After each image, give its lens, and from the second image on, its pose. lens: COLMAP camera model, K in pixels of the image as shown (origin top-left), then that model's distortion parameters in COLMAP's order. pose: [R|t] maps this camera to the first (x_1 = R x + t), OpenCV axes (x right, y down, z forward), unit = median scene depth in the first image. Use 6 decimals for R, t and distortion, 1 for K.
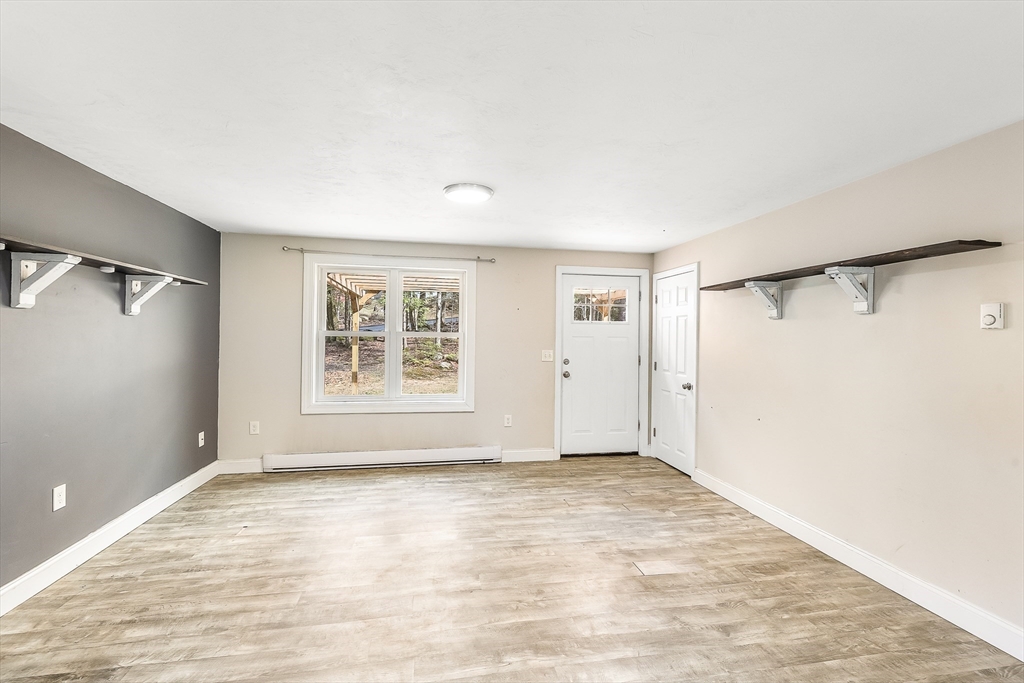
lens RADIAL K [[443.9, 0, 503.9], [0, 443.9, 337.3], [0, 0, 1]] dist [-0.000398, 0.000137]
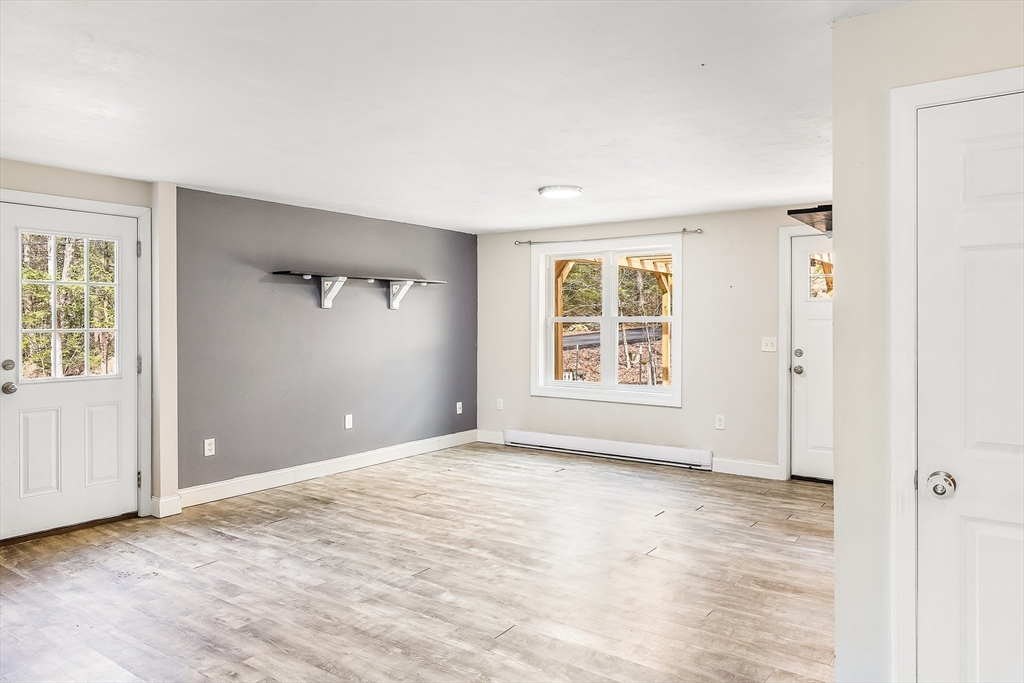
lens RADIAL K [[671.8, 0, 494.8], [0, 671.8, 325.7], [0, 0, 1]] dist [-0.000269, 0.000450]
pose [[0.676263, -0.006825, -0.736628, 0.899006], [0.007742, 0.999968, -0.002157, 0.010288], [0.736619, -0.004244, 0.676294, -0.214806]]
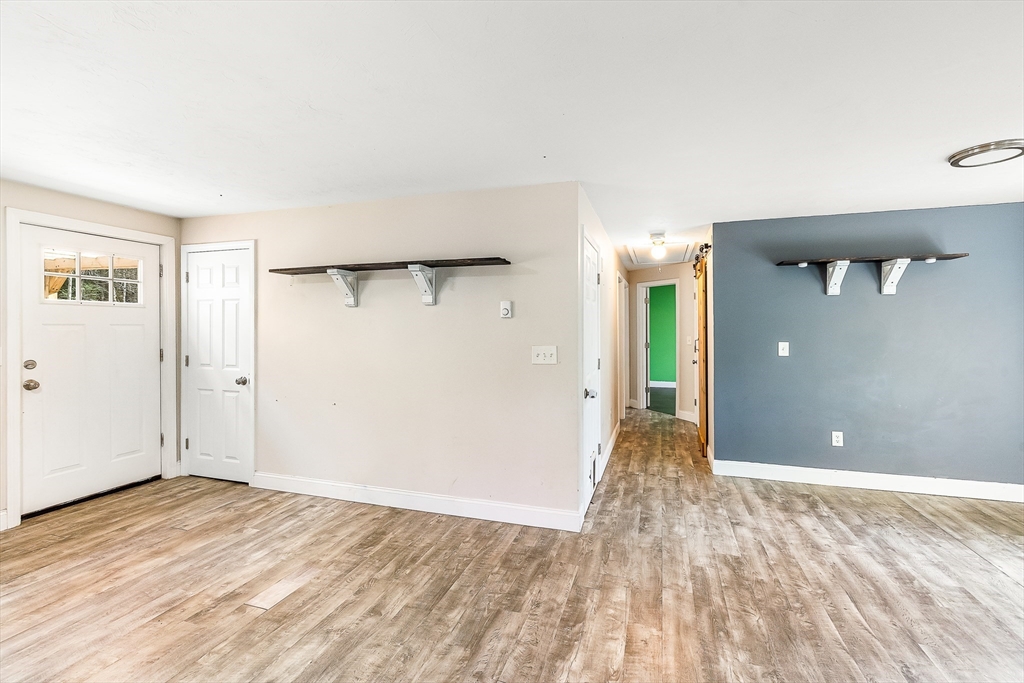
lens RADIAL K [[459.9, 0, 512.3], [0, 459.9, 327.9], [0, 0, 1]] dist [0.000716, 0.000093]
pose [[0.461510, -0.011437, 0.887061, -0.171213], [0.004906, 0.999935, 0.010340, -0.000119], [-0.887121, -0.000420, 0.461536, 0.142284]]
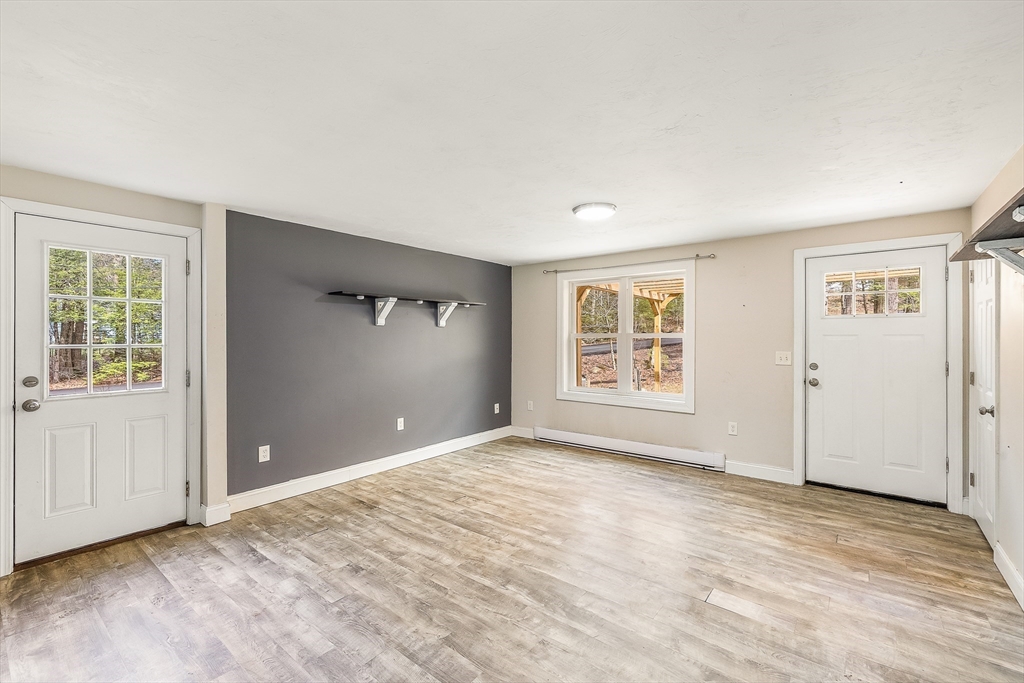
lens RADIAL K [[434.6, 0, 510.5], [0, 434.6, 338.4], [0, 0, 1]] dist [0.000330, 0.000081]
pose [[0.658199, -0.010699, -0.752768, 0.530550], [0.007638, 0.999942, -0.007533, 0.008383], [0.752805, -0.000792, 0.658243, 0.095880]]
